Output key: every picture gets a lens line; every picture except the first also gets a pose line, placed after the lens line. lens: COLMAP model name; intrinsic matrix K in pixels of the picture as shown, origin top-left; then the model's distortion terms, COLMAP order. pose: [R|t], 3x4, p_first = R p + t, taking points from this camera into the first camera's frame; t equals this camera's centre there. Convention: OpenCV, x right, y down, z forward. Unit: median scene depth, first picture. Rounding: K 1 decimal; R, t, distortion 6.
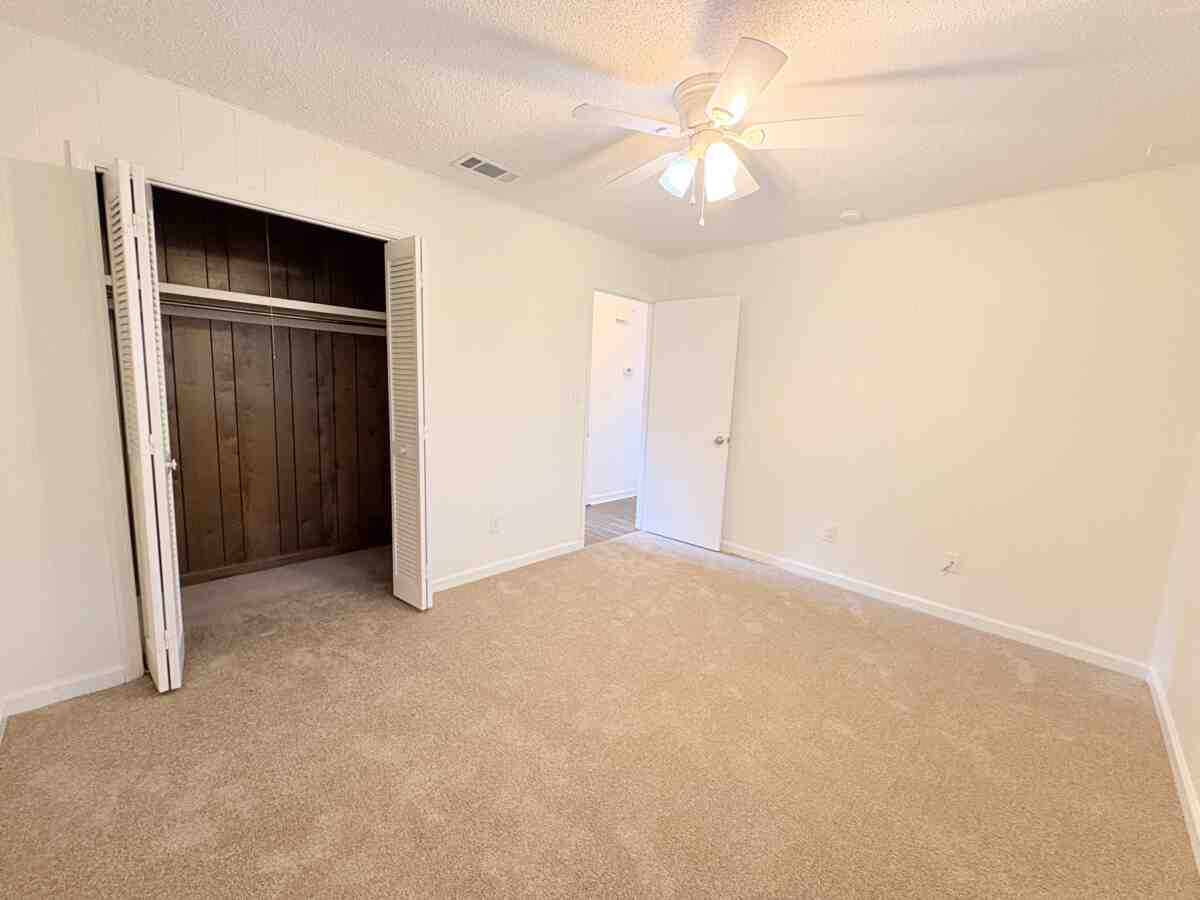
lens RADIAL K [[478.5, 0, 600.0], [0, 478.5, 450.0], [0, 0, 1]] dist [-0.000831, 0.000319]
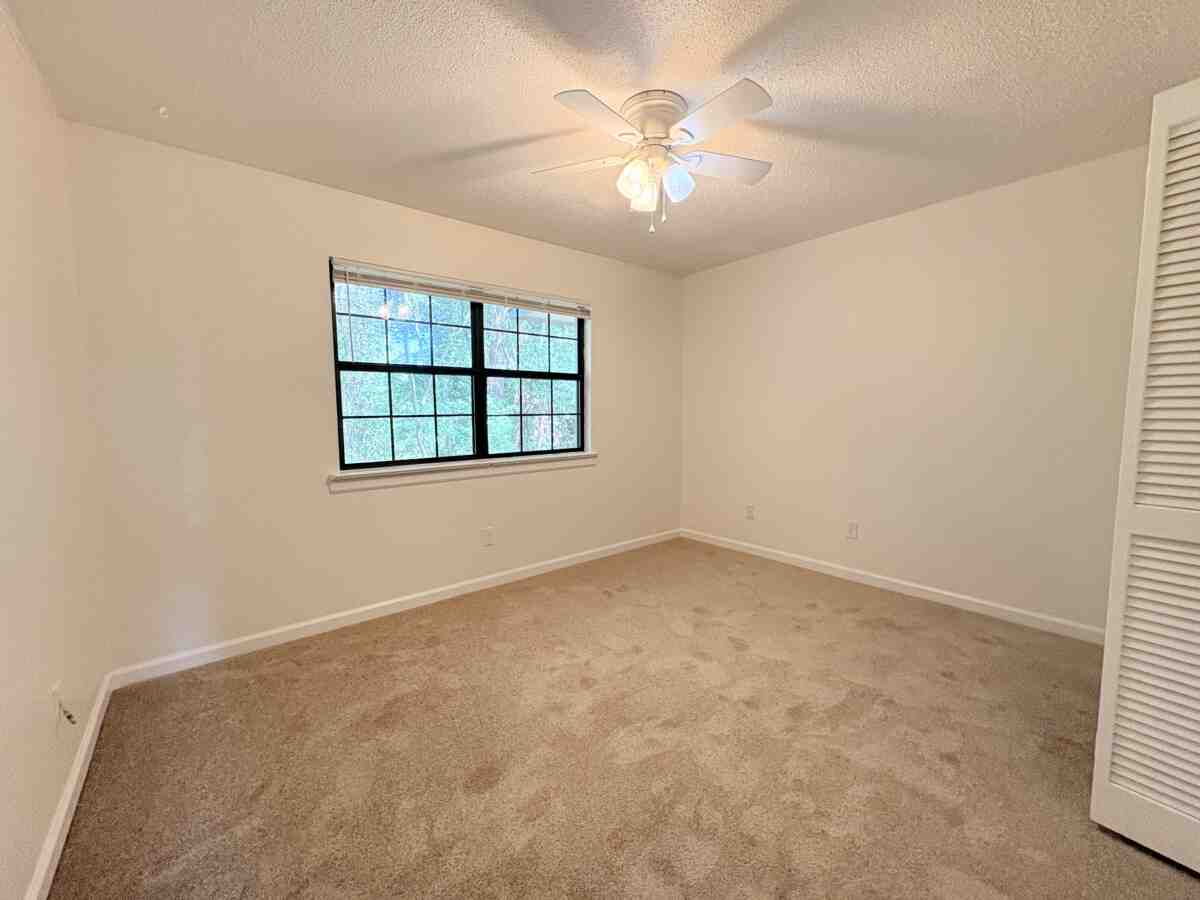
lens RADIAL K [[478.5, 0, 600.0], [0, 478.5, 450.0], [0, 0, 1]] dist [-0.000831, 0.000319]
pose [[-0.994010, -0.046790, 0.098764, 0.199295], [-0.023137, 0.973326, 0.228259, -0.235522], [-0.106810, 0.224606, -0.968578, 2.170413]]
